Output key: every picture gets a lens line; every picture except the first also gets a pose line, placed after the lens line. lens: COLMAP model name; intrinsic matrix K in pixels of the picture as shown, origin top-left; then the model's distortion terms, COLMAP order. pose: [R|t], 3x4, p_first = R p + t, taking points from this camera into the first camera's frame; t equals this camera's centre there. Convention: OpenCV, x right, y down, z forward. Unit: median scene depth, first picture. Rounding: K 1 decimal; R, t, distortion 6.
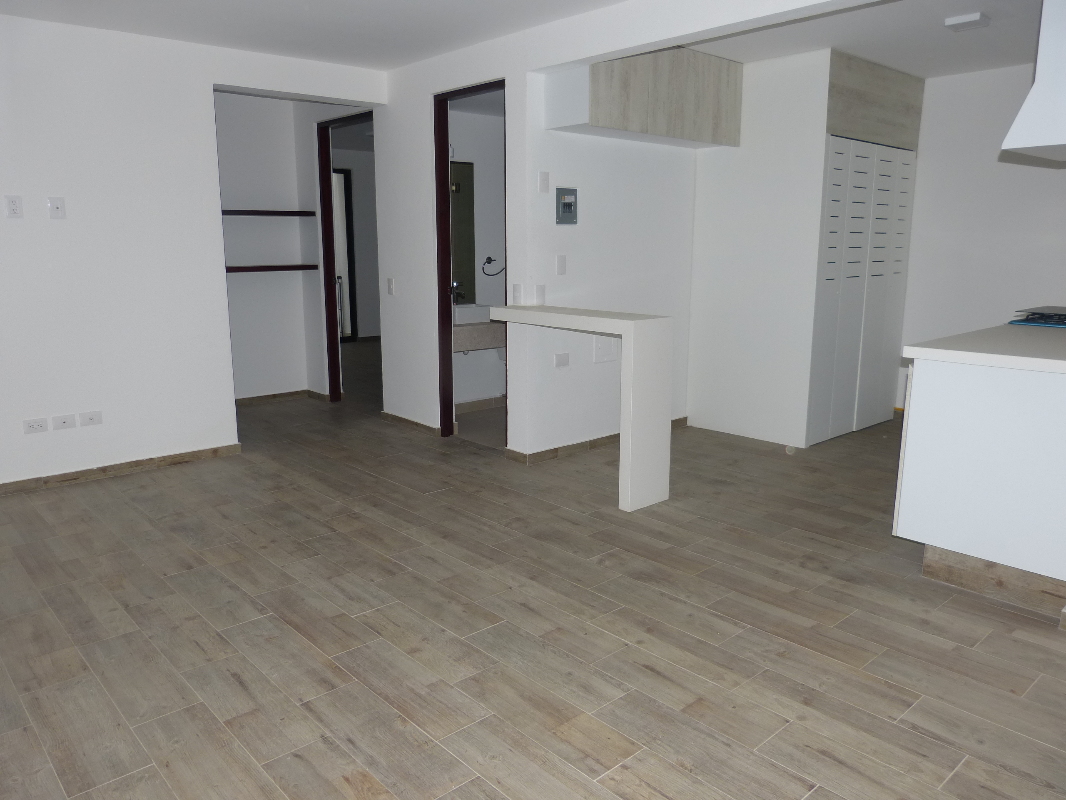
lens RADIAL K [[794.2, 0, 531.6], [0, 794.2, 397.3], [0, 0, 1]] dist [-0.028557, 0.008878]
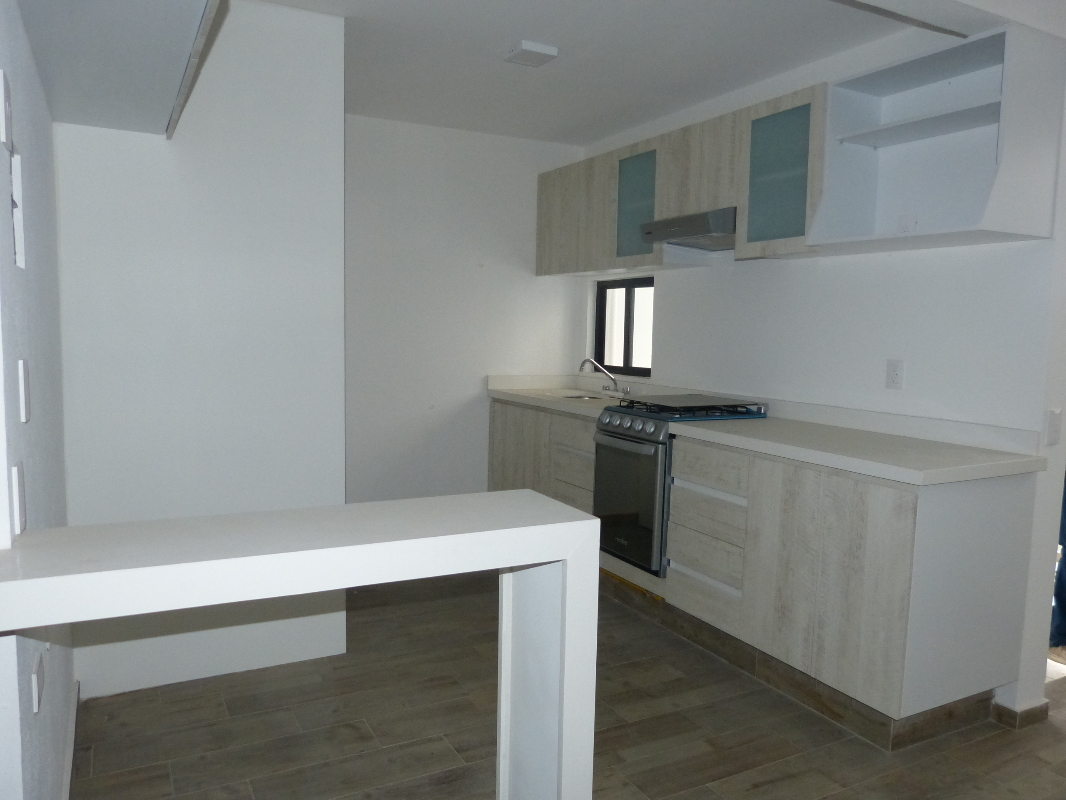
lens RADIAL K [[794.2, 0, 531.0], [0, 794.2, 398.1], [0, 0, 1]] dist [-0.028557, 0.008878]
pose [[0.241990, -0.080394, 0.966942, -0.291253], [0.164706, 0.985502, 0.040717, -0.192923], [-0.956197, 0.149408, 0.251723, 0.990177]]
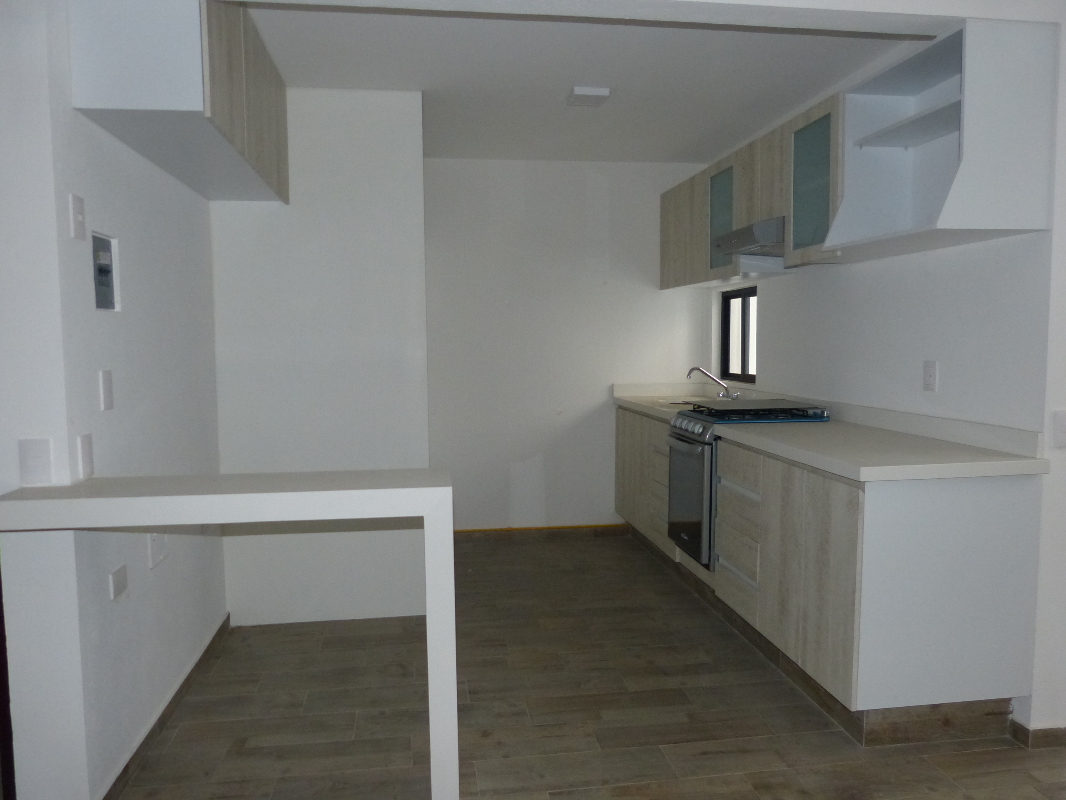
lens RADIAL K [[794.2, 0, 527.5], [0, 794.2, 397.1], [0, 0, 1]] dist [-0.028557, 0.008878]
pose [[0.557974, -0.063941, 0.827392, -0.298466], [0.167433, 0.985197, -0.036776, -0.135942], [-0.812792, 0.159053, 0.560420, 0.702231]]
